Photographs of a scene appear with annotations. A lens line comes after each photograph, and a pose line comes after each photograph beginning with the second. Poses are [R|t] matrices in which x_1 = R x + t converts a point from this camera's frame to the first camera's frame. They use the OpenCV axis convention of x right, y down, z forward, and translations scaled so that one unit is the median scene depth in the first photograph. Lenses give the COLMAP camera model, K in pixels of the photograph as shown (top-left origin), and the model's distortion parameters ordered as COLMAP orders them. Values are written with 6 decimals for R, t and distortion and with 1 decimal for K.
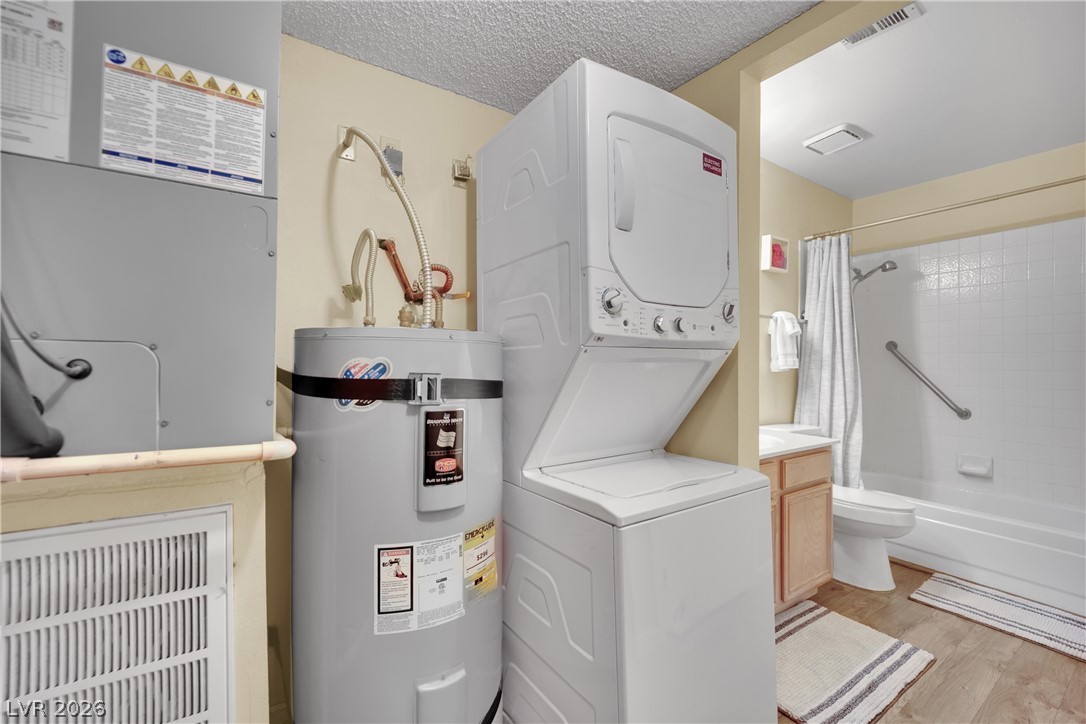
lens RADIAL K [[469.8, 0, 556.9], [0, 469.8, 366.1], [0, 0, 1]] dist [-0.021022, -0.000108]
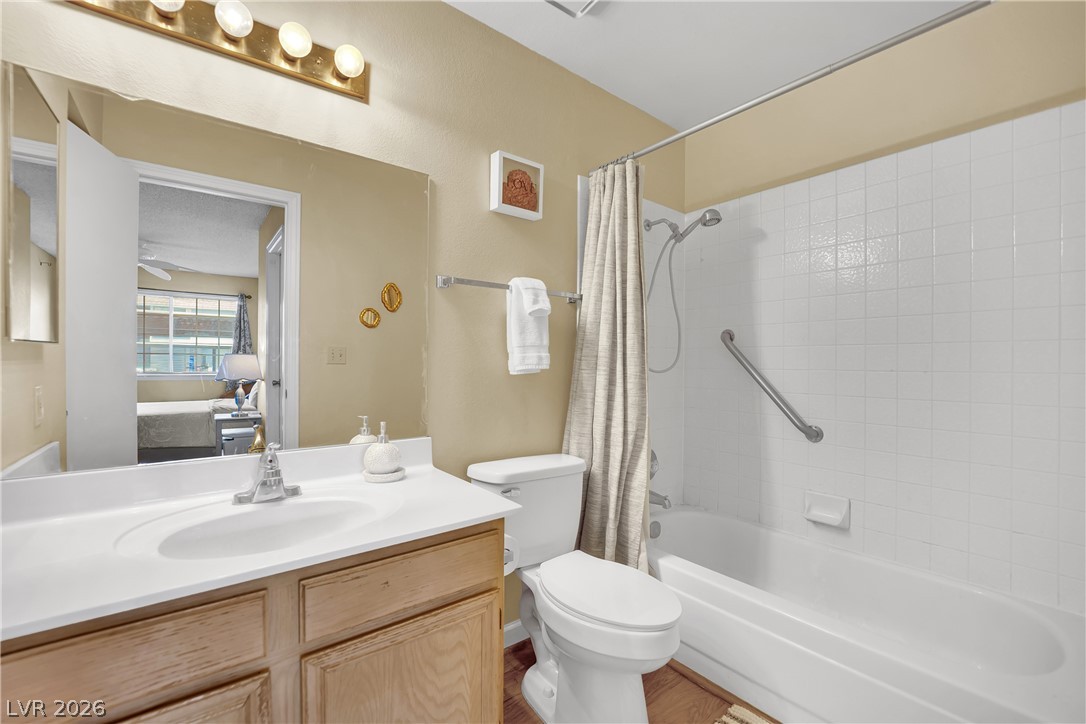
lens RADIAL K [[499.7, 0, 543.3], [0, 499.7, 374.5], [0, 0, 1]] dist [0.000690, 0.000085]
pose [[0.994294, -0.005127, 0.106553, 0.419405], [0.003870, 0.999920, 0.012001, 0.004466], [-0.106606, -0.011520, 0.994235, 0.318386]]
